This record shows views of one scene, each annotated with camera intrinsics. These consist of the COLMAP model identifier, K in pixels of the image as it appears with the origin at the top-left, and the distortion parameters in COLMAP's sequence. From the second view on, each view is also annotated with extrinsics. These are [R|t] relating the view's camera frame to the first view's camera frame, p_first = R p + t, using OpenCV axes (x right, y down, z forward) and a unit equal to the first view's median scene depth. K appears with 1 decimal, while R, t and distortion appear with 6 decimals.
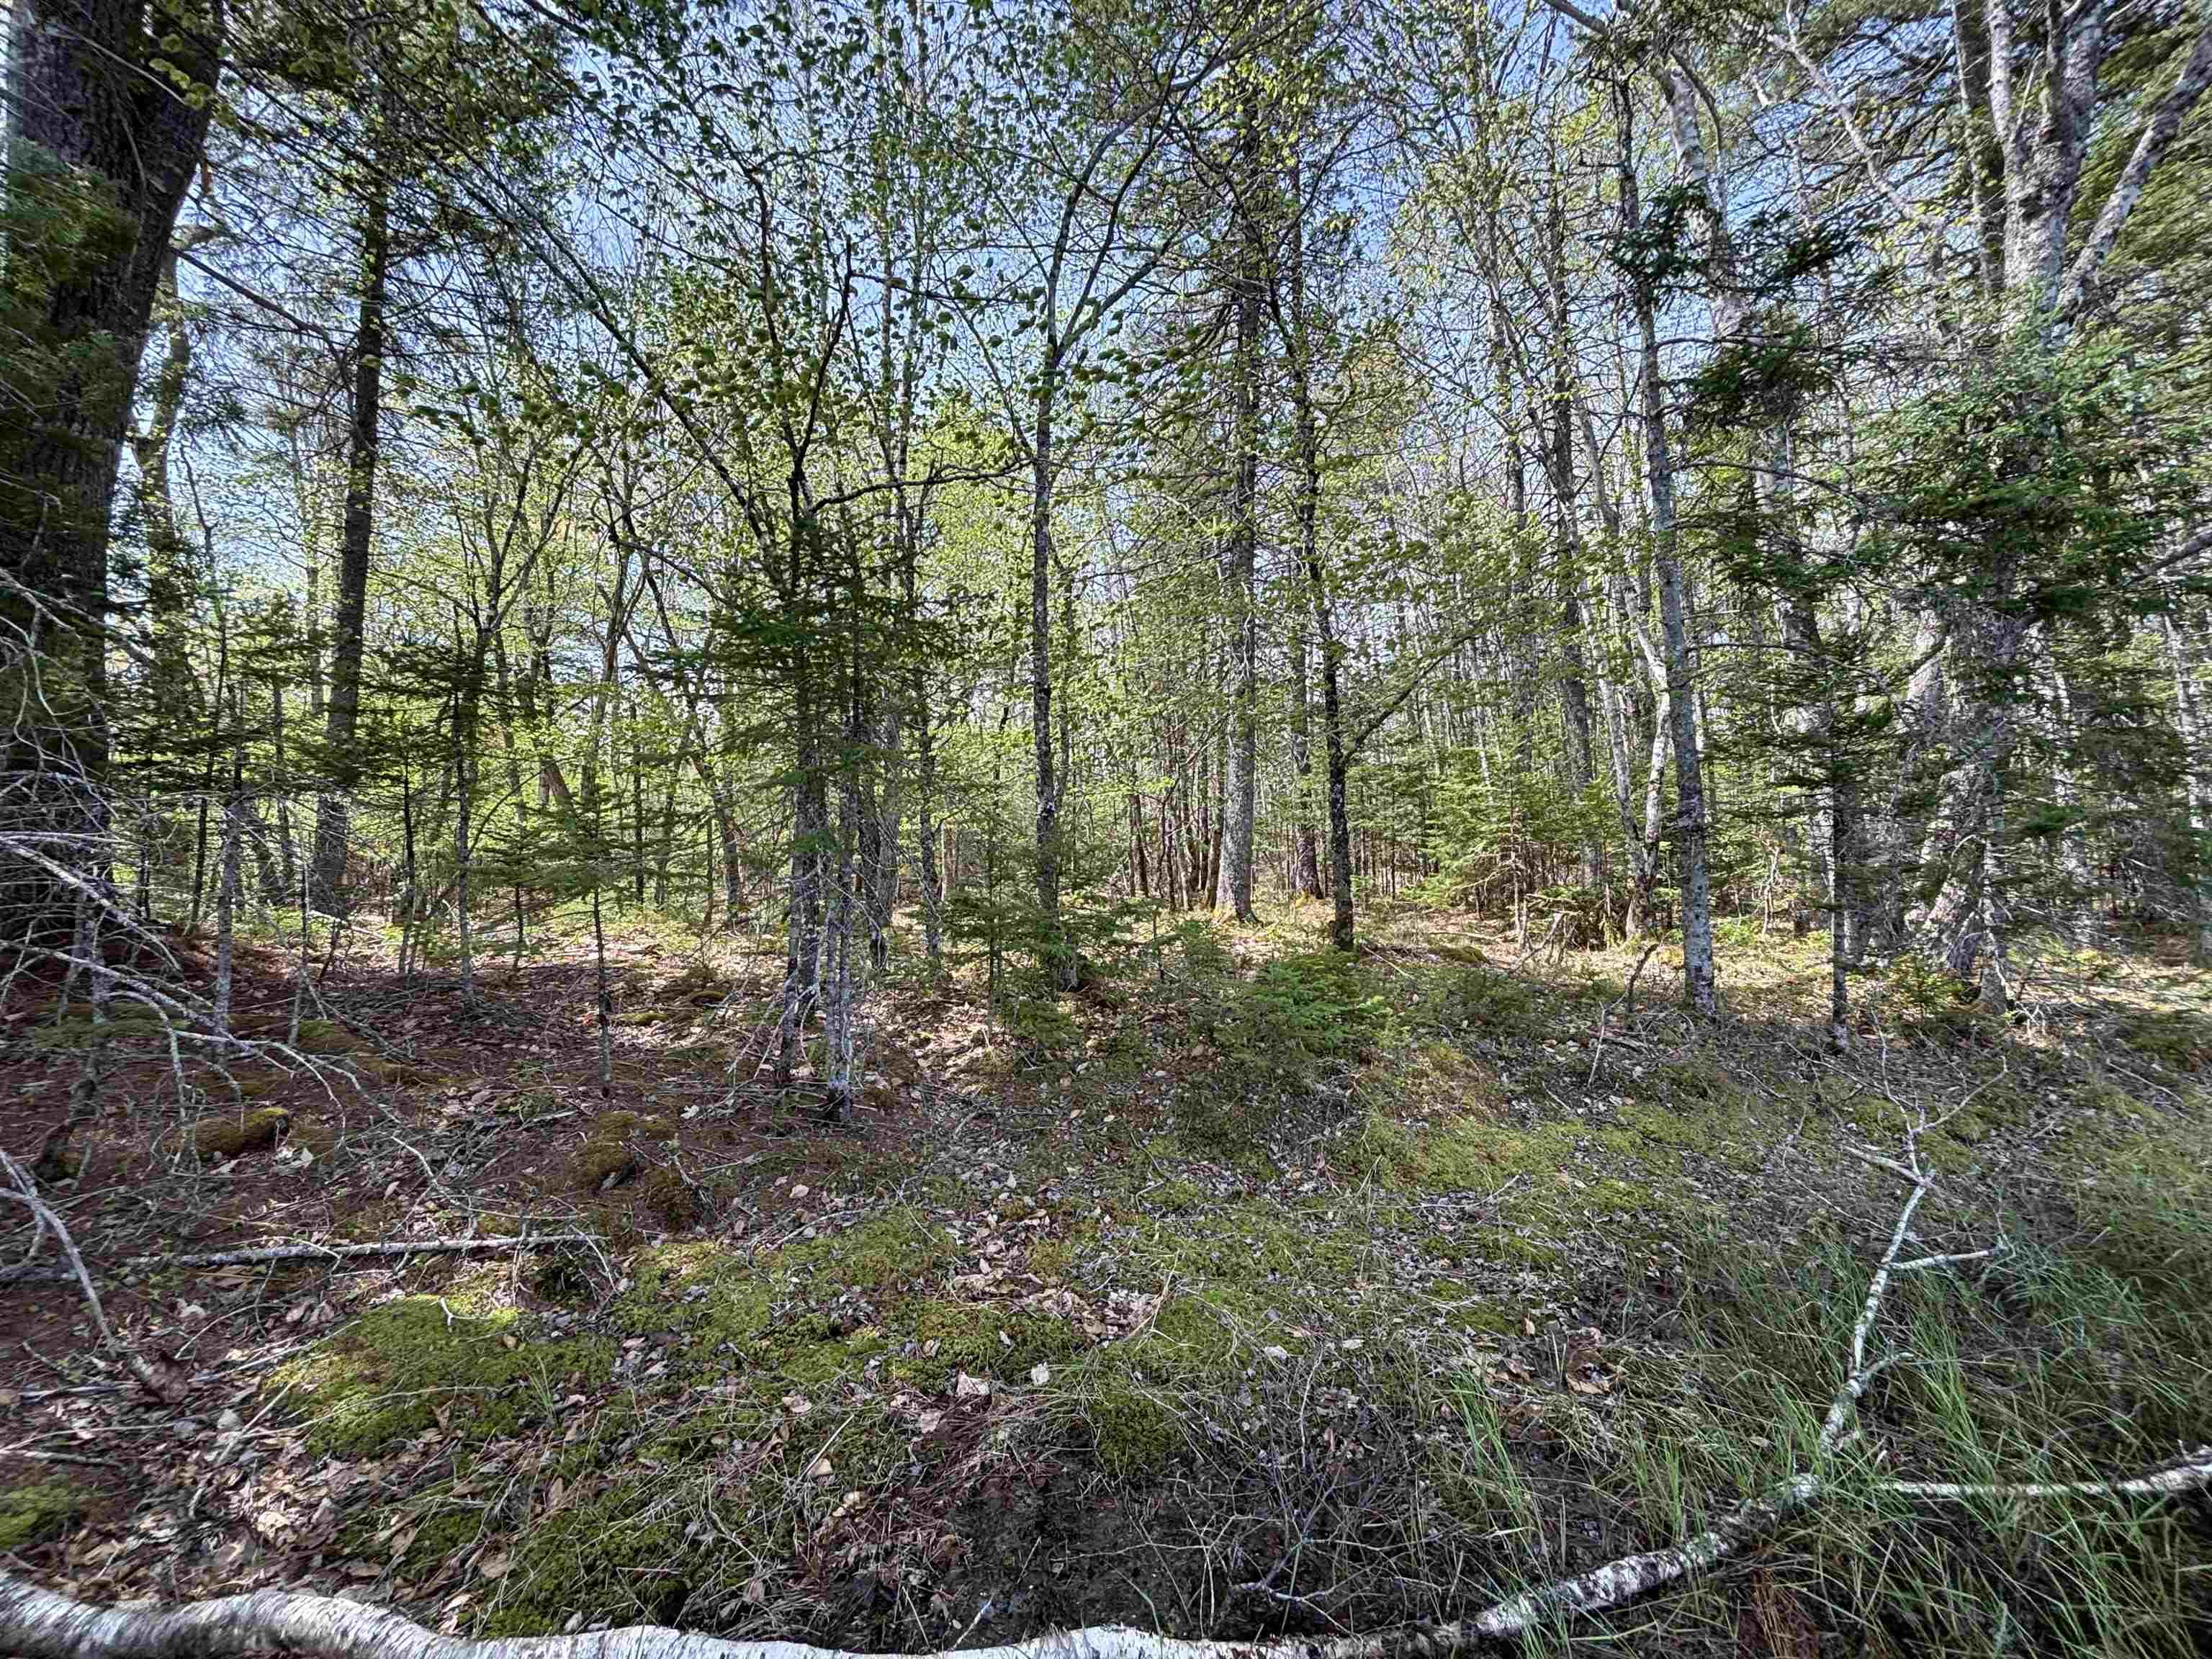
lens RADIAL K [[879.6, 0, 1114.8], [0, 879.6, 833.2], [0, 0, 1]] dist [-0.003859, 0.001282]
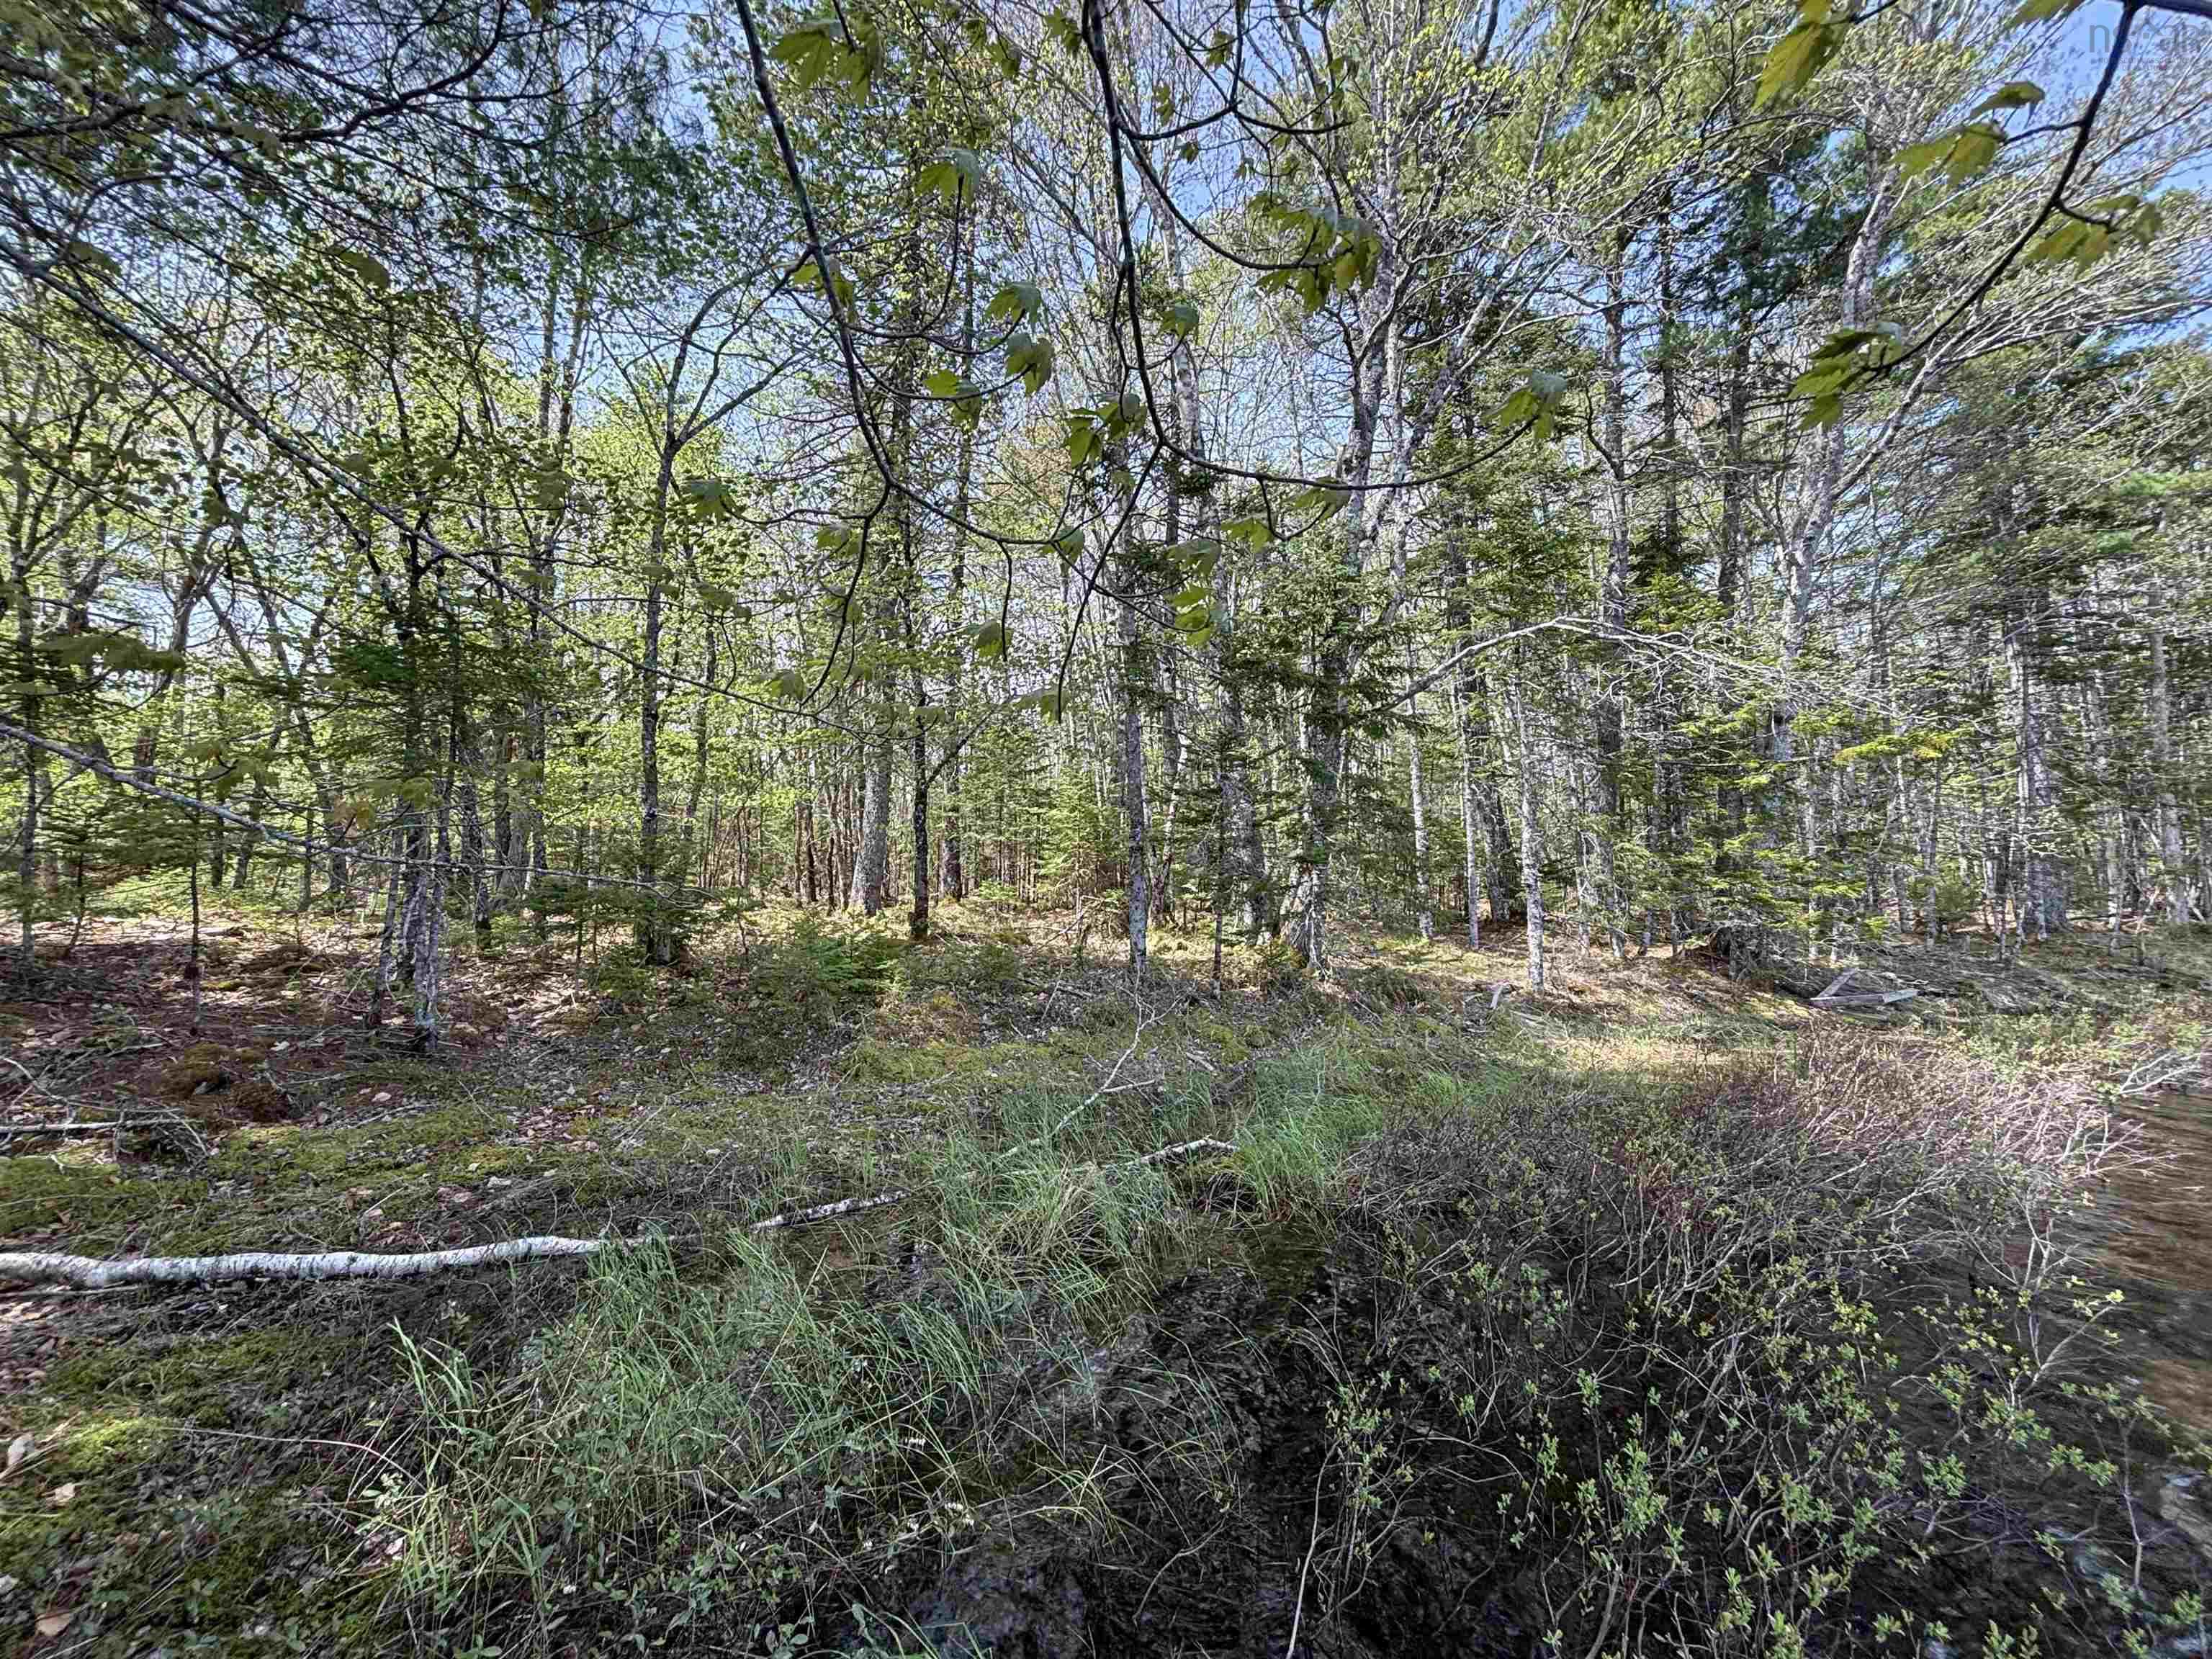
lens RADIAL K [[879.6, 0, 1095.2], [0, 879.6, 825.3], [0, 0, 1]] dist [-0.003859, 0.001282]
pose [[0.954582, 0.042423, 0.294912, 0.190882], [-0.035928, 0.998978, -0.027408, 0.001070], [-0.295774, 0.015567, 0.955131, -0.425419]]
